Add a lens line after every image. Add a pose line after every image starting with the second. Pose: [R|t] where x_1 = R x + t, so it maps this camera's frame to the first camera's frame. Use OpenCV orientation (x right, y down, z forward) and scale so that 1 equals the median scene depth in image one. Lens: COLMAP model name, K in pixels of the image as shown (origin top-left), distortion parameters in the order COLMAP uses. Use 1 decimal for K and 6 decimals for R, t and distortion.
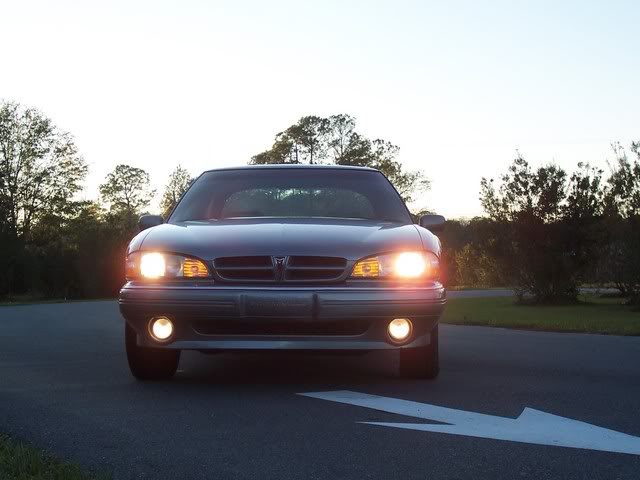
lens RADIAL K [[1085.9, 0, 320.0], [0, 1085.9, 240.0], [0, 0, 1]] dist [-0.126115, 0.051227]
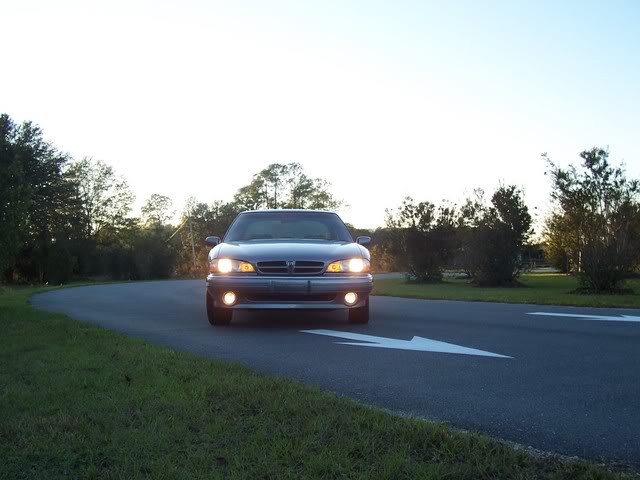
lens RADIAL K [[694.0, 0, 320.0], [0, 694.0, 240.0], [0, 0, 1]] dist [-0.169046, 0.002287]
pose [[0.998300, 0.001149, 0.058281, -0.014424], [-0.001028, 0.999997, -0.002105, -0.005291], [-0.058283, 0.002041, 0.998298, -0.065788]]
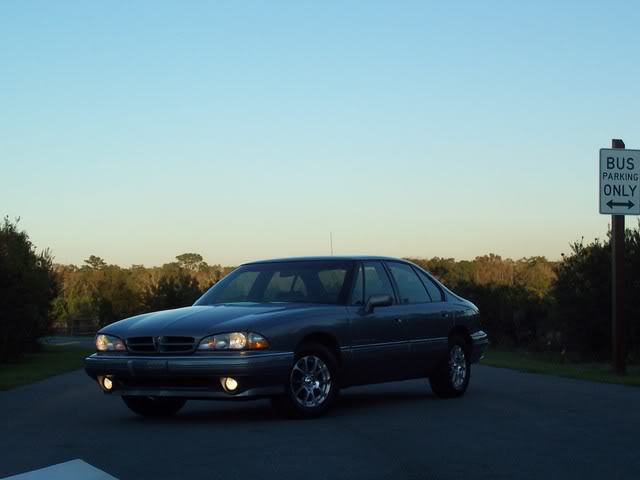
lens RADIAL K [[1350.3, 0, 320.0], [0, 1350.3, 240.0], [0, 0, 1]] dist [-0.043591, -0.061288]
pose [[0.874996, -0.046950, -0.481848, 0.284537], [0.029014, 0.998583, -0.044611, -0.007916], [0.483260, 0.025054, 0.875119, -0.153576]]
